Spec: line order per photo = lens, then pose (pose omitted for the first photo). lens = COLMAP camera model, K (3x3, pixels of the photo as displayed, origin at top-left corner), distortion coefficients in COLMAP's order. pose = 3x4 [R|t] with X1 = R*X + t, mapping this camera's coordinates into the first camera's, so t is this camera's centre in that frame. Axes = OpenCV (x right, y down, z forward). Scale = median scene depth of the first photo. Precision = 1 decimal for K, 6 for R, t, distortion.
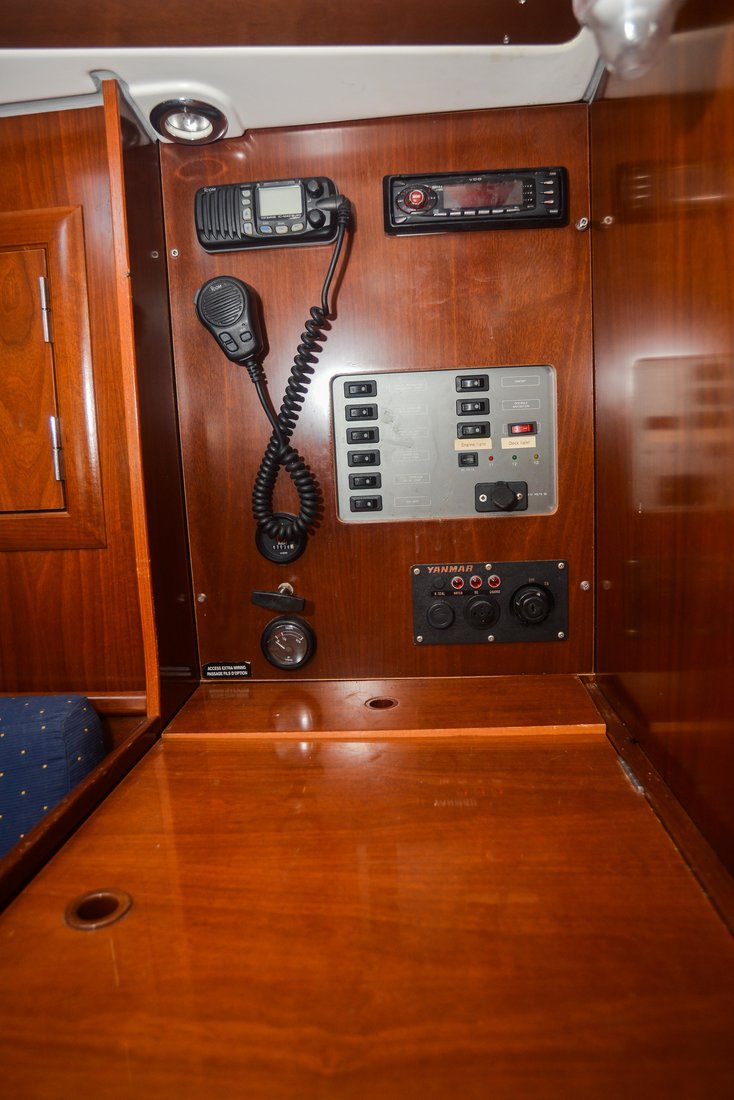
lens RADIAL K [[740.6, 0, 367.0], [0, 740.6, 550.0], [0, 0, 1]] dist [0.004434, 0.001547]
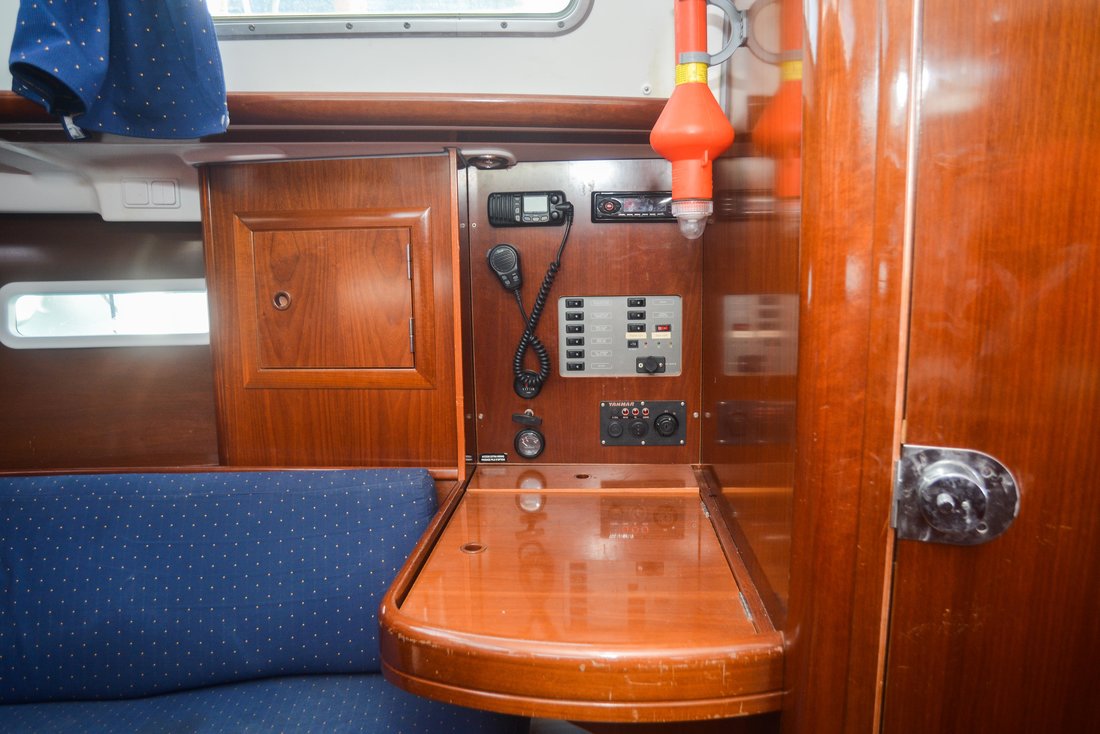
lens RADIAL K [[790.9, 0, 550.0], [0, 790.9, 367.0], [0, 0, 1]] dist [-0.002277, -0.000297]
pose [[0.999168, 0.024680, 0.032455, -0.127700], [-0.025301, 0.999502, 0.018872, -0.097751], [-0.031973, -0.019678, 0.999295, -0.926874]]
